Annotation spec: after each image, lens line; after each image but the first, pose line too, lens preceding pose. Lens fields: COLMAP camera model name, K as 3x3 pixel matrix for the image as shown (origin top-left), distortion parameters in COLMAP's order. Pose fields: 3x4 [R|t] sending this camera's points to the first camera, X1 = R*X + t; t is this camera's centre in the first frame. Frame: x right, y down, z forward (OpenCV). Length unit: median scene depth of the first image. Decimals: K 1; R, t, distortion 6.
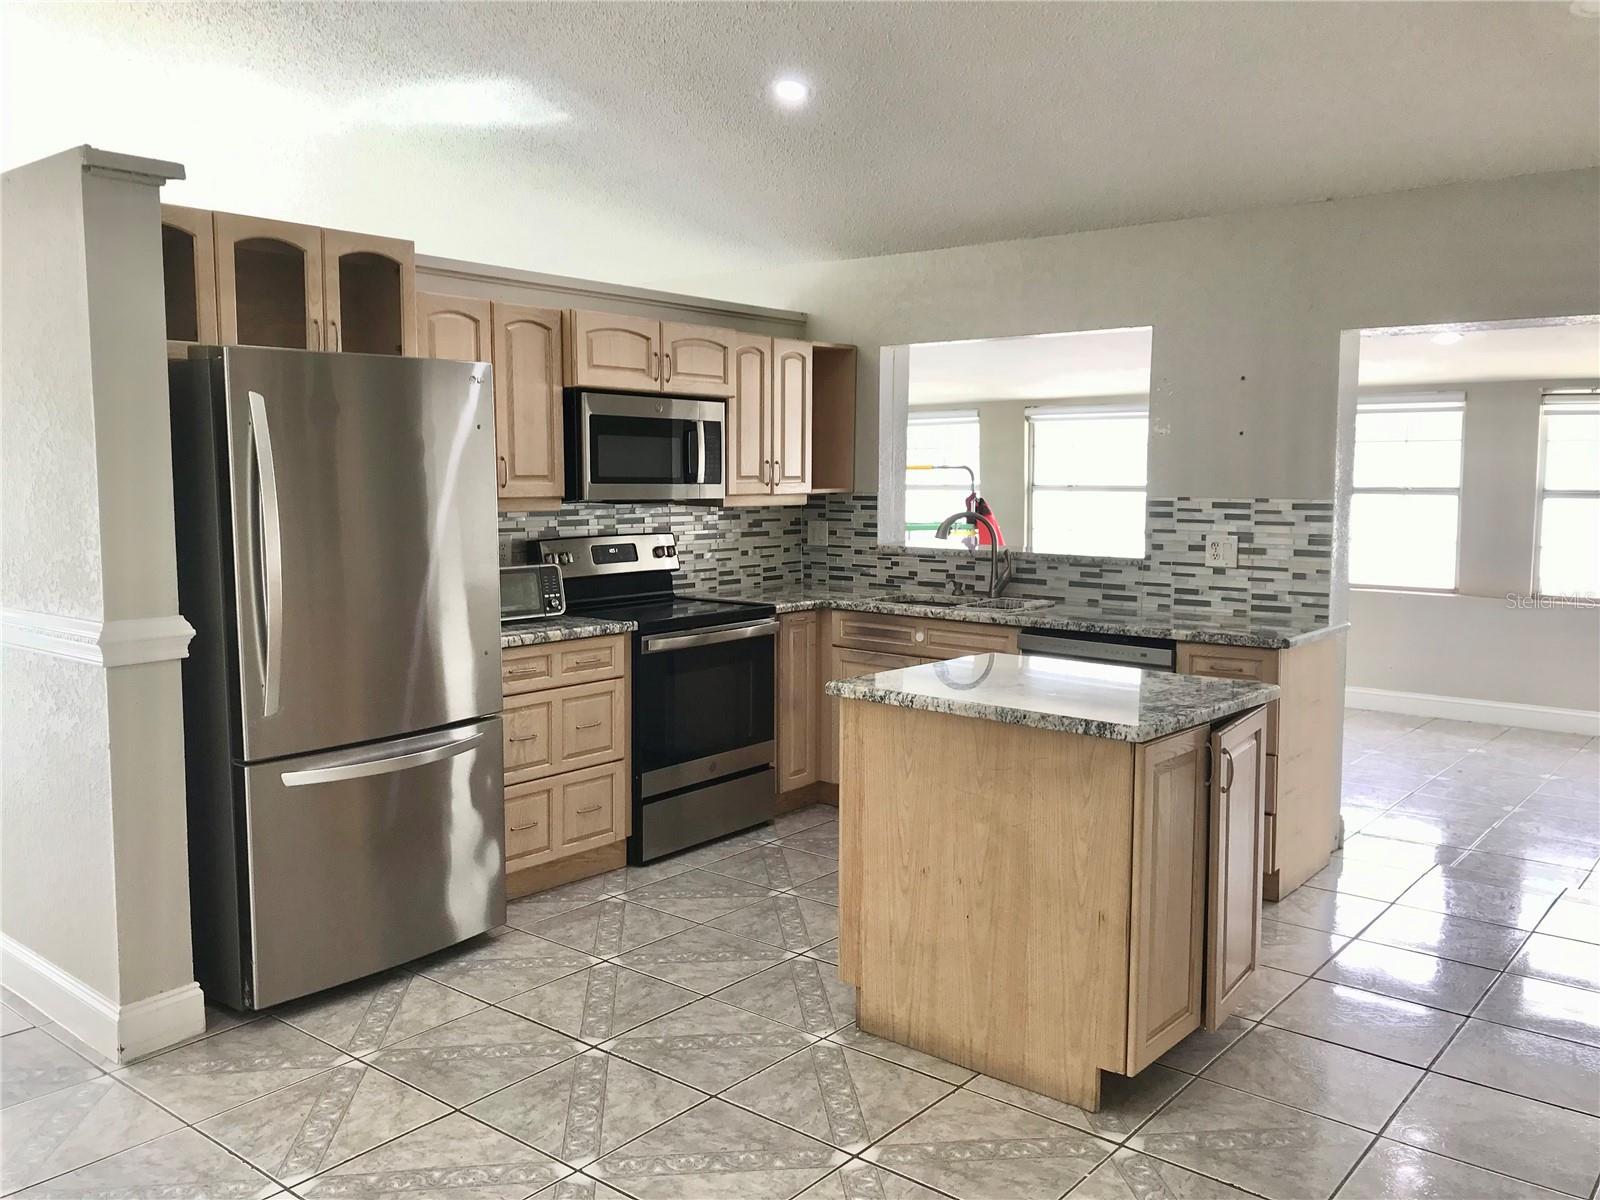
lens RADIAL K [[1315.5, 0, 800.0], [0, 1315.5, 600.0], [0, 0, 1]] dist [0.073491, -0.050088]
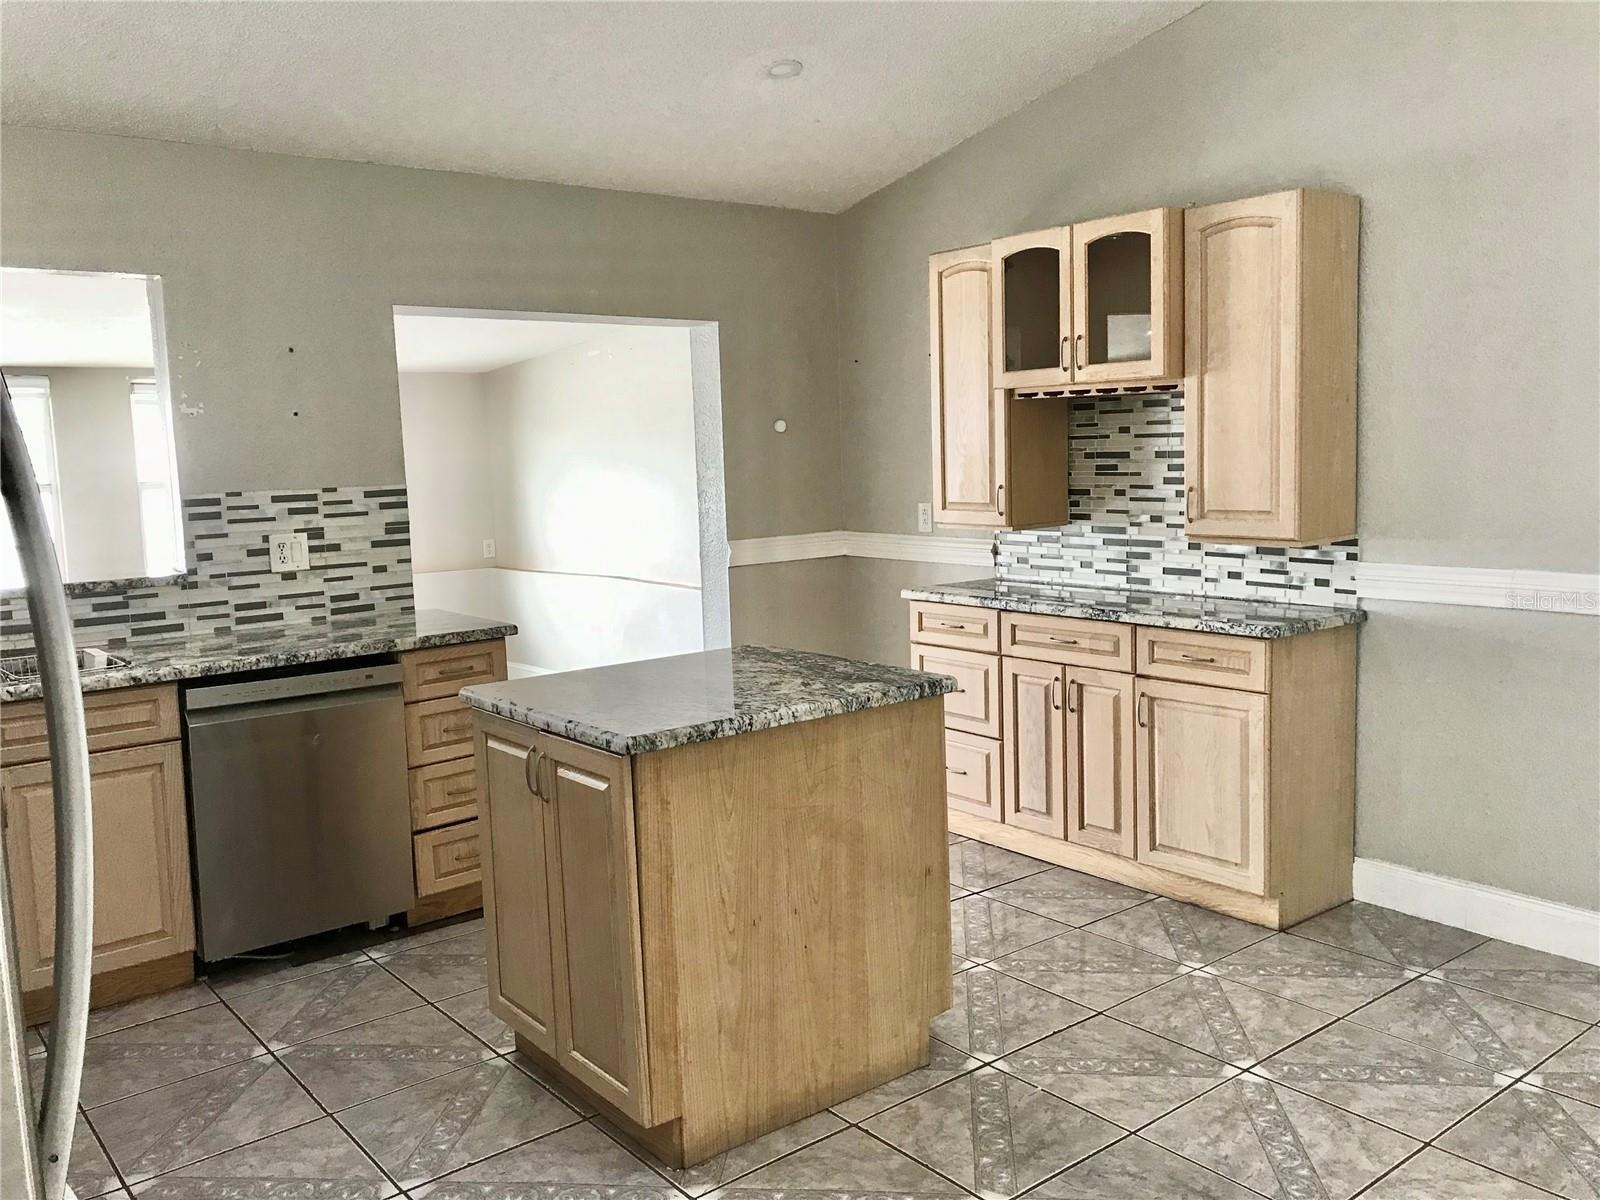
lens RADIAL K [[1325.7, 0, 800.0], [0, 1325.7, 600.0], [0, 0, 1]] dist [0.017182, 0.010919]
pose [[0.208590, -0.128833, 0.969480, -0.450921], [0.132902, 0.985824, 0.102411, -0.051317], [-0.968931, 0.107484, 0.222756, 0.502377]]
